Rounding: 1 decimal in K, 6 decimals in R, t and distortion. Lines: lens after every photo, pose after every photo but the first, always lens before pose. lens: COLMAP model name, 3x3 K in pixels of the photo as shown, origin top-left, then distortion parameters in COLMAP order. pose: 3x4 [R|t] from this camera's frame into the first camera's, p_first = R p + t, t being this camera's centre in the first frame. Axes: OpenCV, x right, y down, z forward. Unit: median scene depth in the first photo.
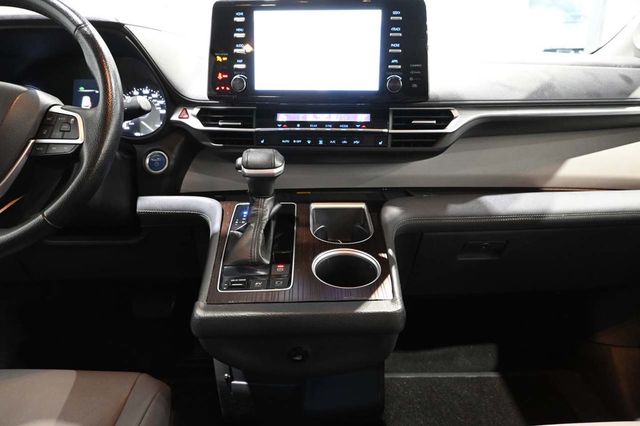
lens RADIAL K [[436.0, 0, 318.0], [0, 436.0, 210.1], [0, 0, 1]] dist [-0.008098, 0.004547]
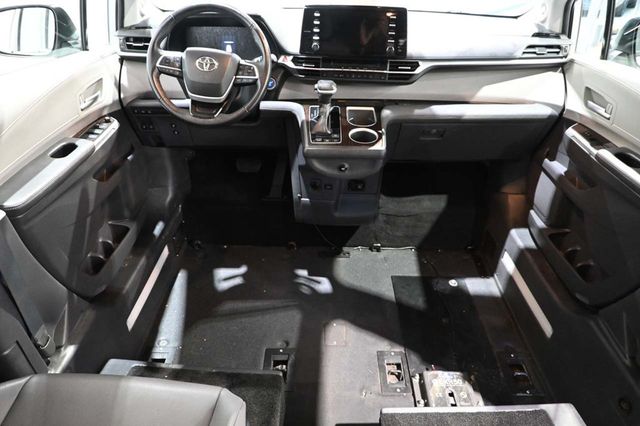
lens RADIAL K [[436.0, 0, 318.0], [0, 436.0, 213.3], [0, 0, 1]] dist [-0.008098, 0.004547]
pose [[0.999308, 0.031106, -0.020399, -0.101137], [-0.025719, 0.973965, 0.225235, 0.013472], [0.026874, -0.224554, 0.974091, -1.173842]]
